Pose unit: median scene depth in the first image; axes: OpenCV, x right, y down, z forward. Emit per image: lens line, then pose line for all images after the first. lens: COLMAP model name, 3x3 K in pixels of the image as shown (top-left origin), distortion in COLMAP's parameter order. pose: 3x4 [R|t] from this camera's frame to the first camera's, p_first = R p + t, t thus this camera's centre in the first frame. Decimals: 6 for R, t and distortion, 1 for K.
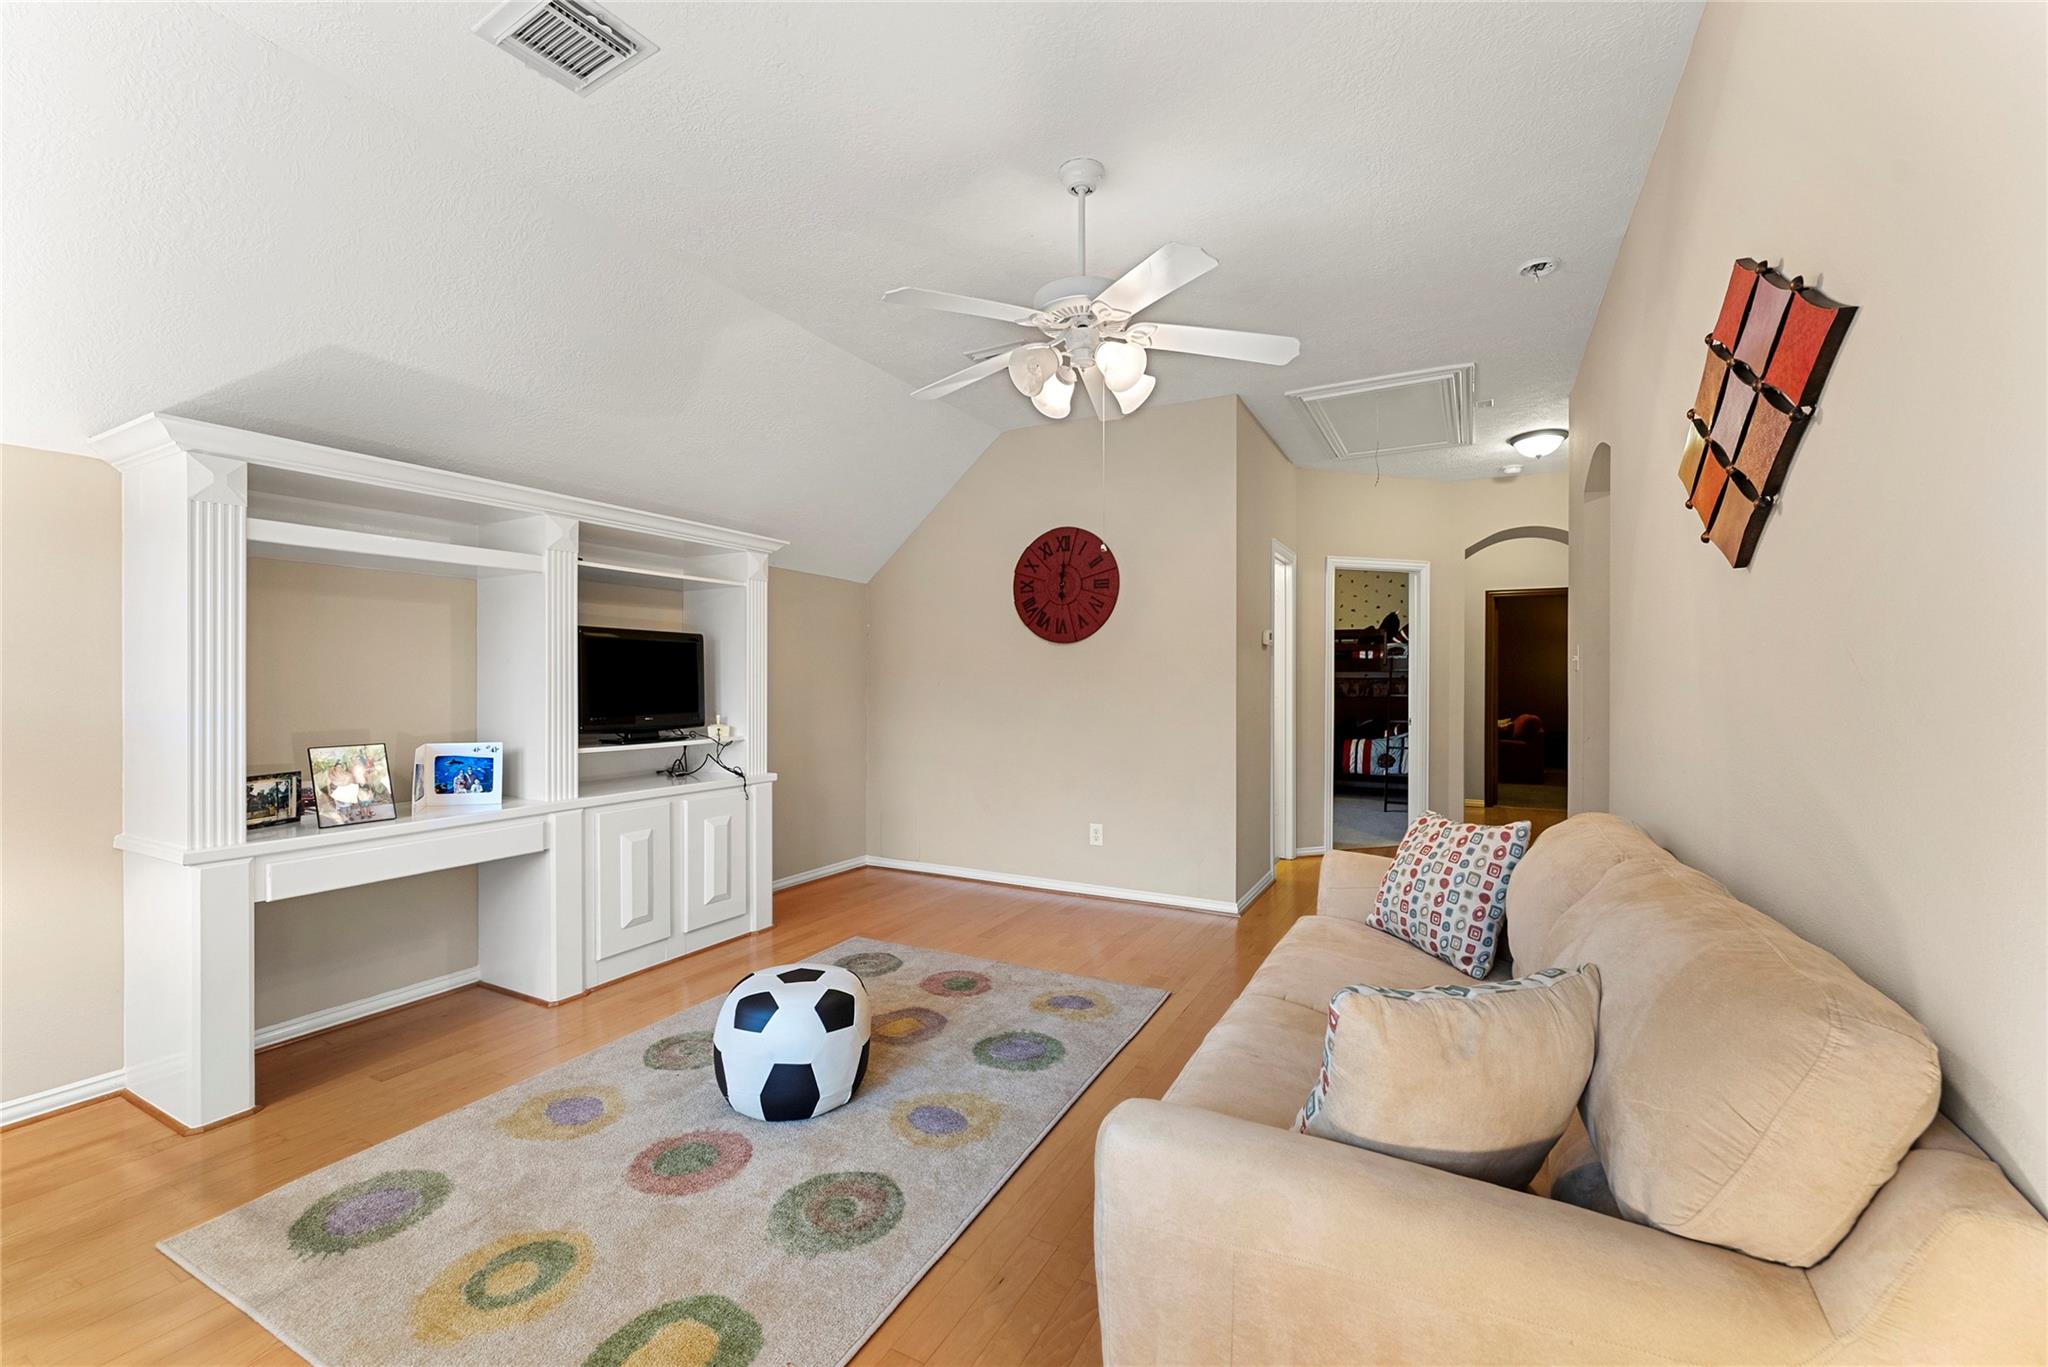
lens RADIAL K [[816.2, 0, 1032.1], [0, 816.2, 692.5], [0, 0, 1]] dist [-0.003234, -0.000686]
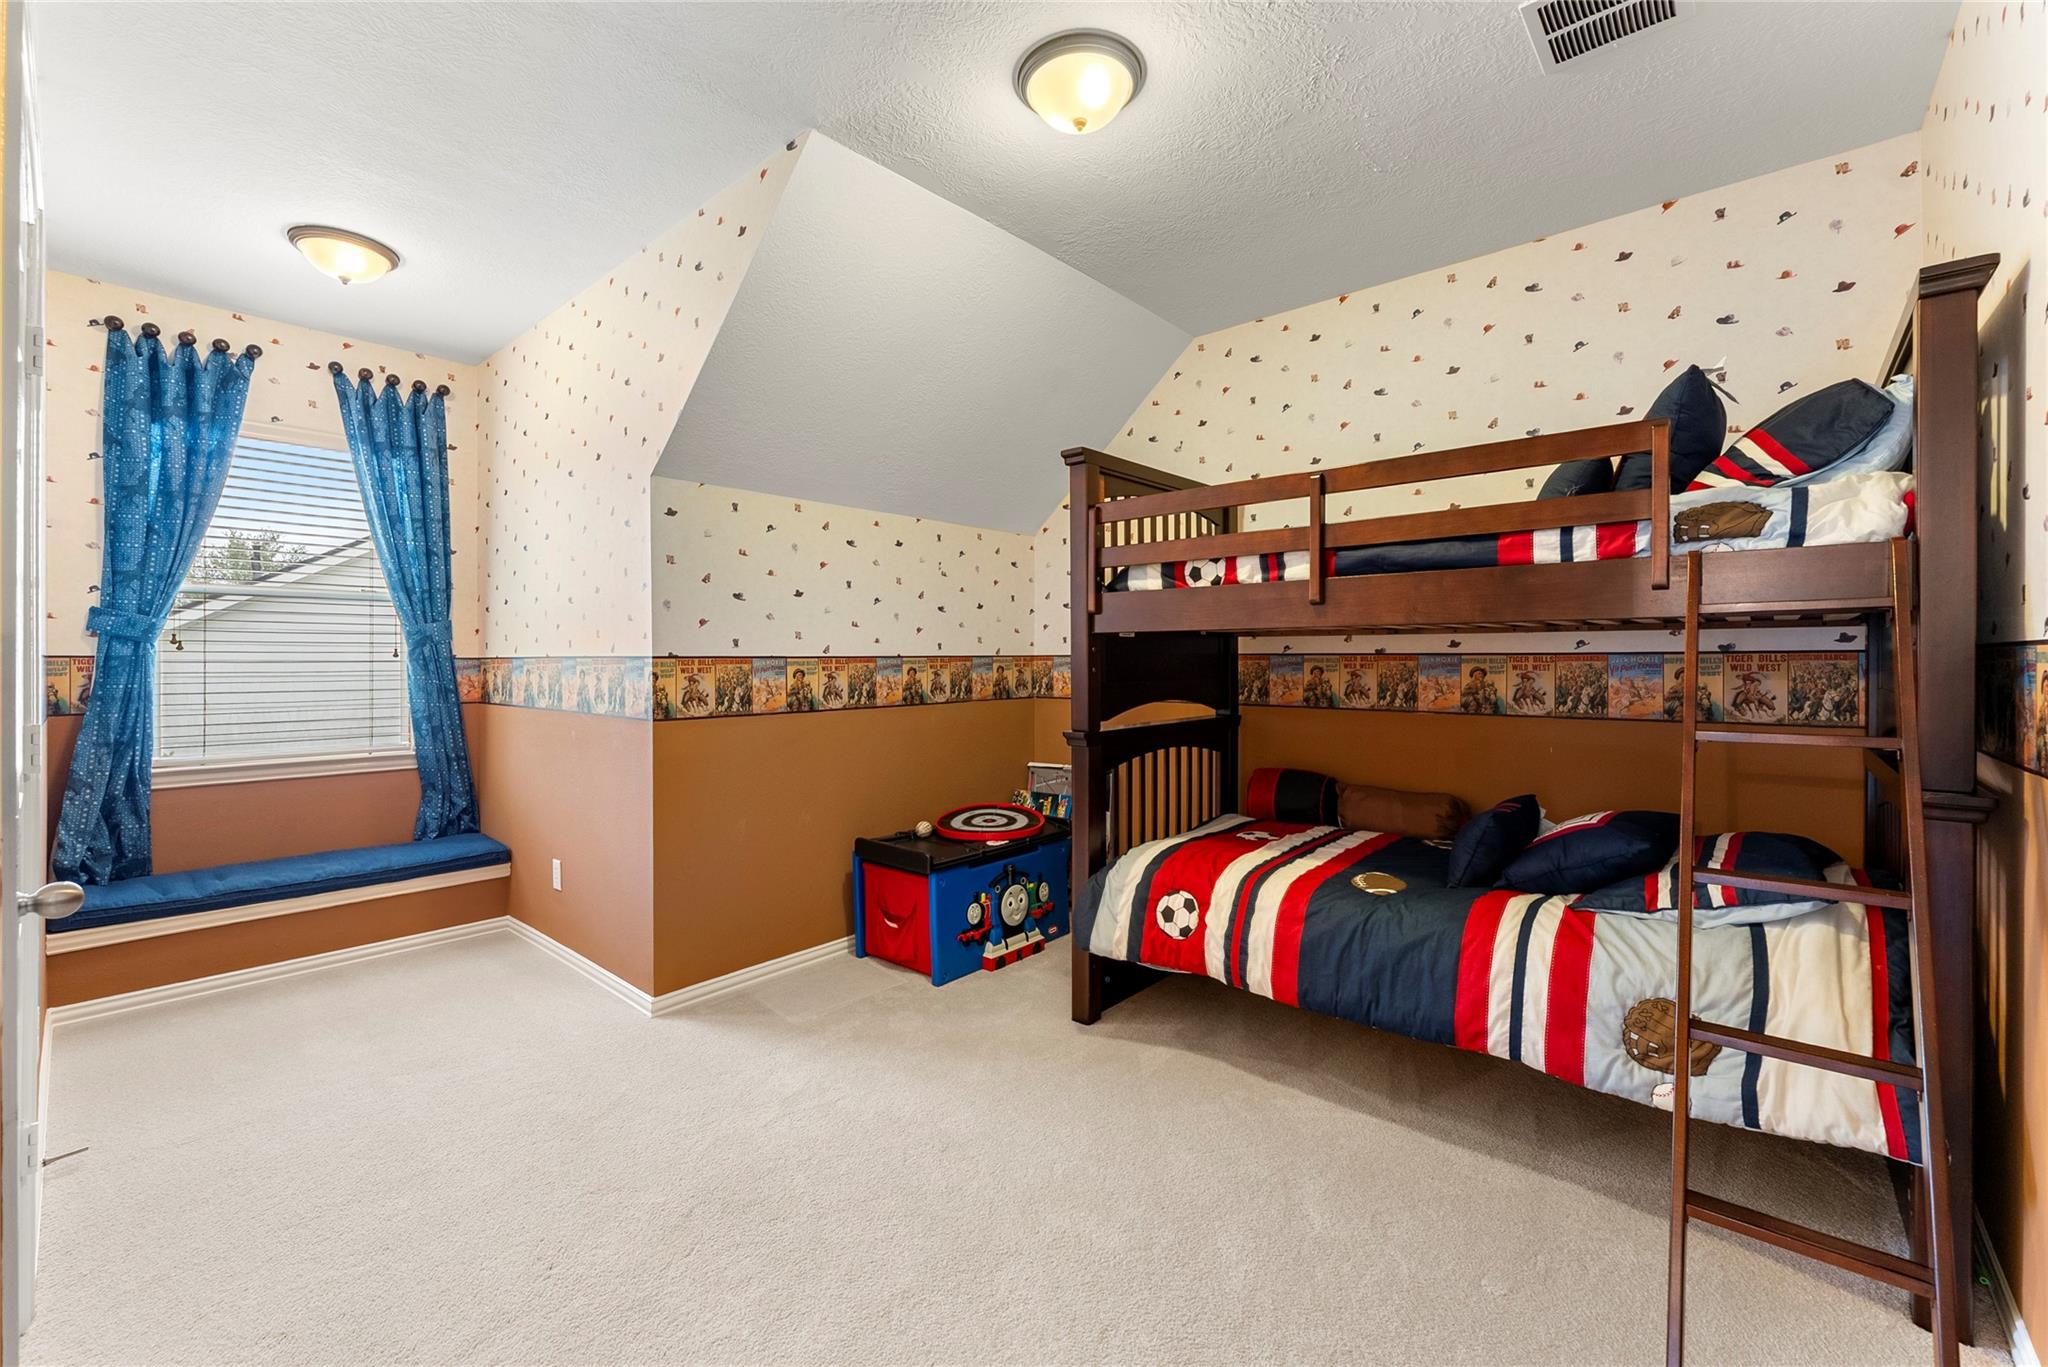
lens RADIAL K [[816.2, 0, 1026.4], [0, 816.2, 672.5], [0, 0, 1]] dist [-0.003234, -0.000686]
pose [[0.972690, -0.003109, -0.232085, 0.298699], [0.002387, 0.999991, -0.003395, -0.010281], [0.232094, 0.002748, 0.972690, 0.703086]]
